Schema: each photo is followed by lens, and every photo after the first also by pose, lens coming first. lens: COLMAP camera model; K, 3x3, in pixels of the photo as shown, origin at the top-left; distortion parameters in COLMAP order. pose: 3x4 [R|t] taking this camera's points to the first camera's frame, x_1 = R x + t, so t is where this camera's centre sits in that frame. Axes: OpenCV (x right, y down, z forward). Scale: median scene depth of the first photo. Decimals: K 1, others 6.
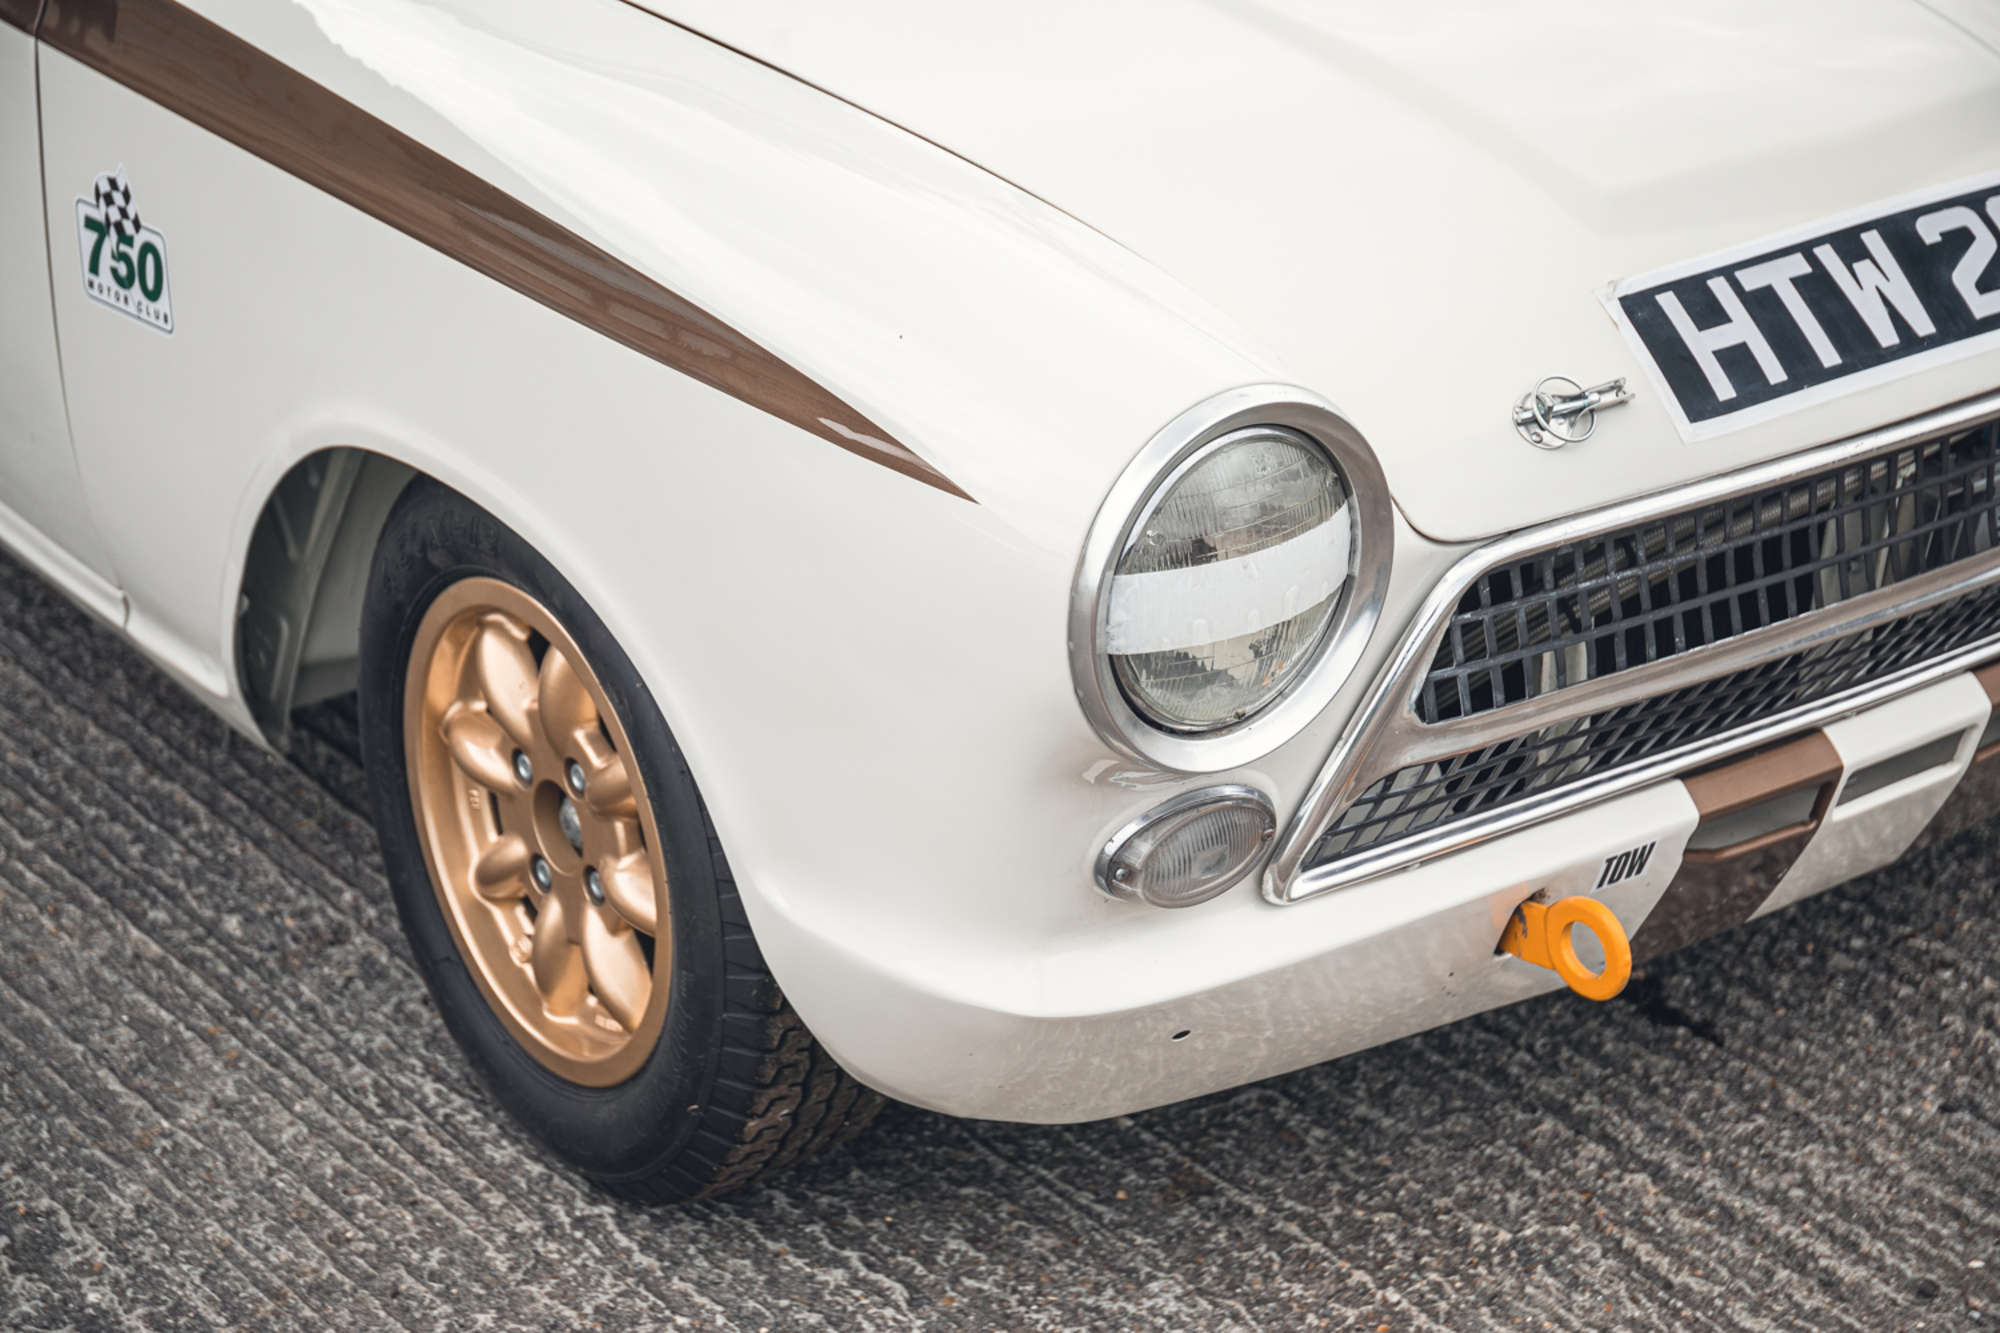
lens RADIAL K [[3649.1, 0, 954.5], [0, 3649.1, 661.0], [0, 0, 1]] dist [0.053660, 0.346925]
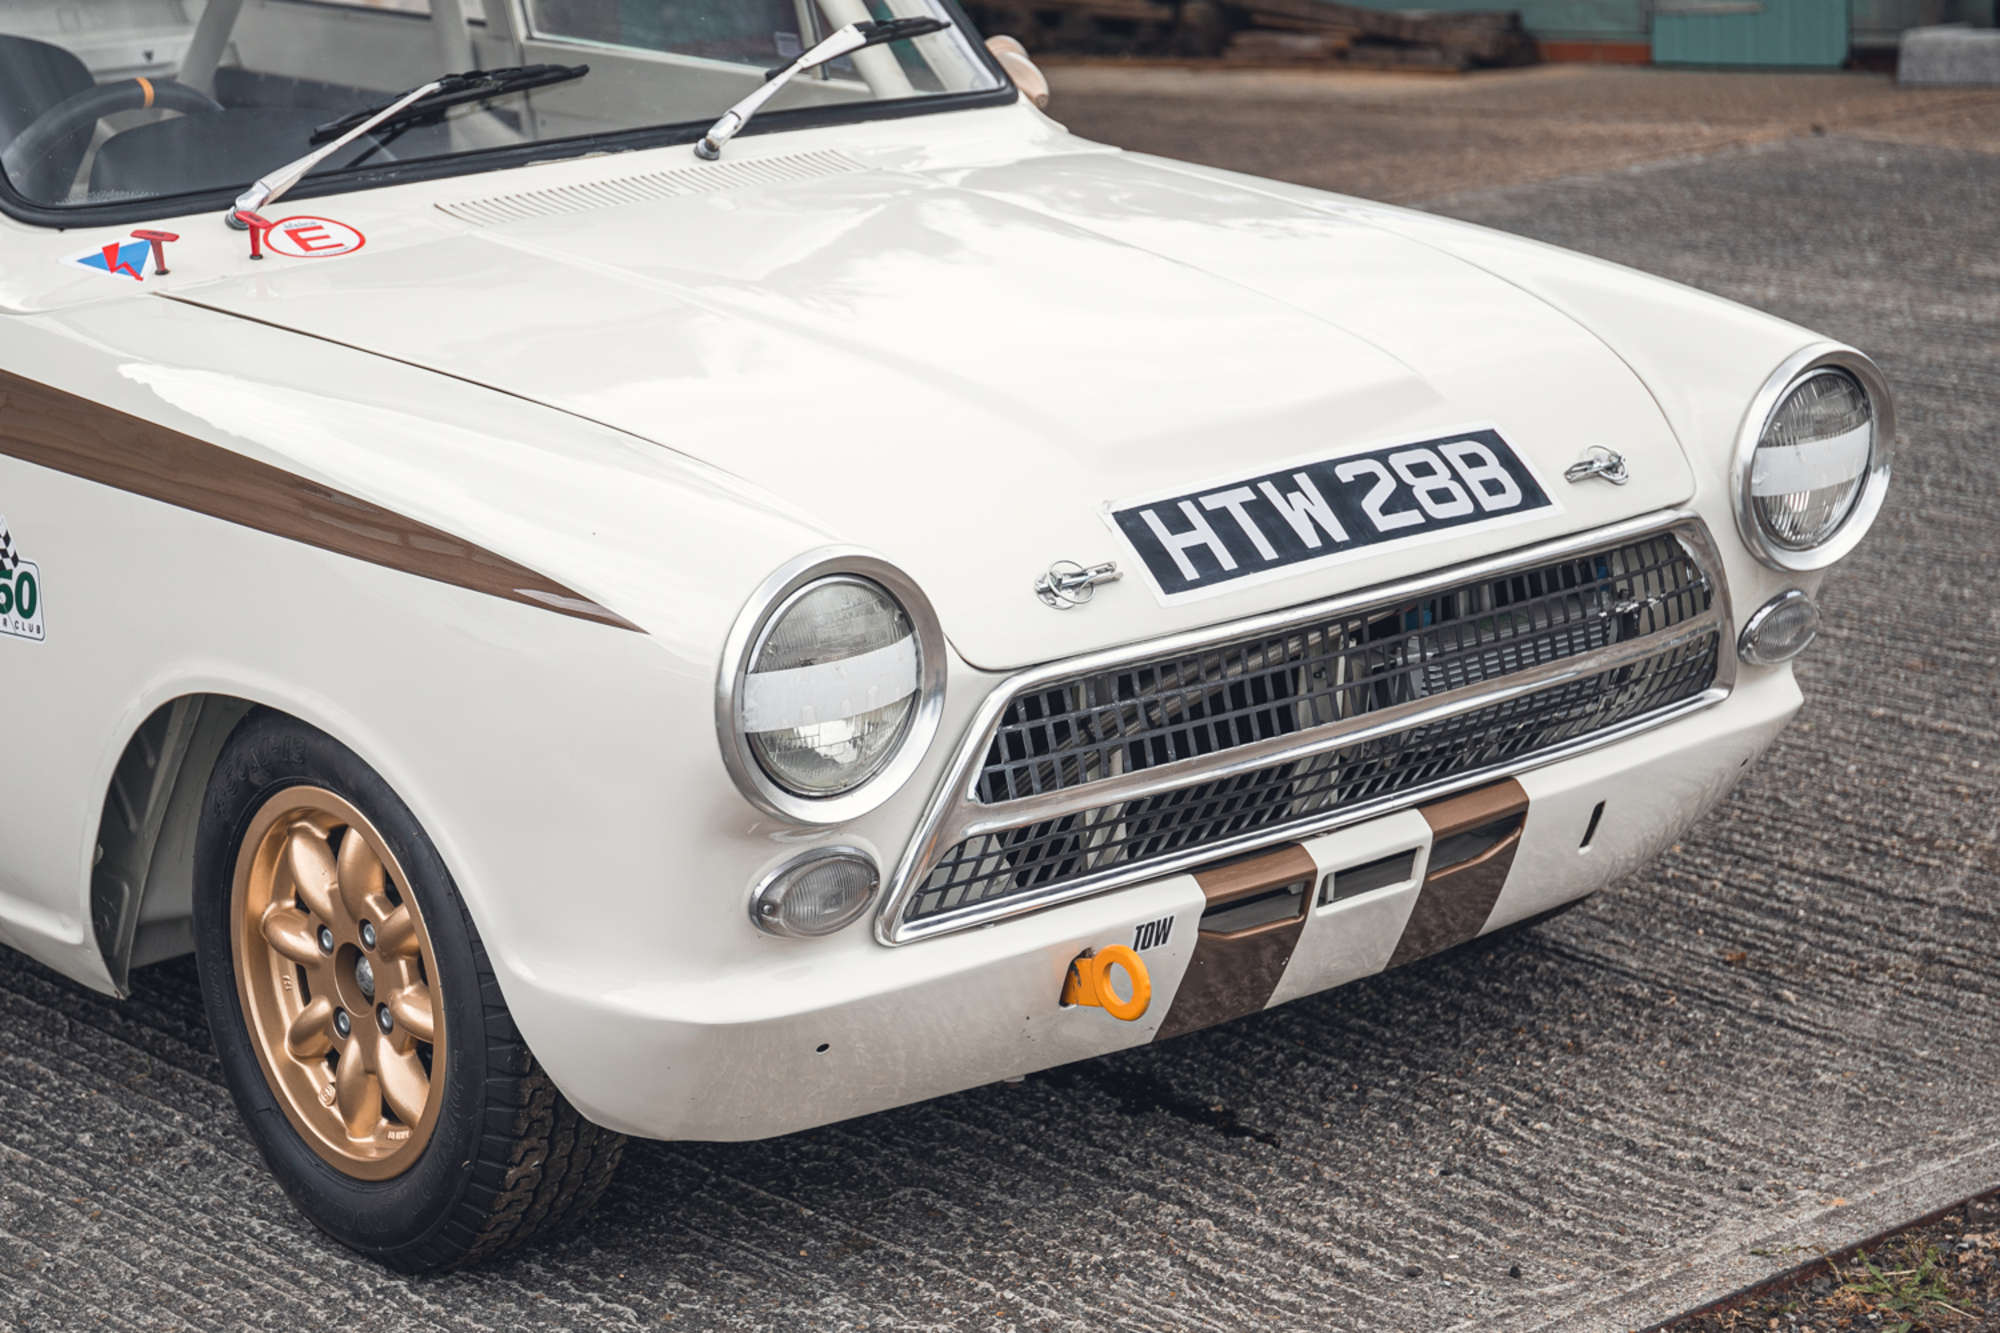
lens RADIAL K [[4238.6, 0, 930.2], [0, 4238.6, 669.9], [0, 0, 1]] dist [0.017048, 0.072062]
pose [[0.997891, -0.043918, 0.047800, 0.028976], [0.051905, 0.982059, -0.181291, 0.225087], [-0.038980, 0.183390, 0.982267, -0.519927]]
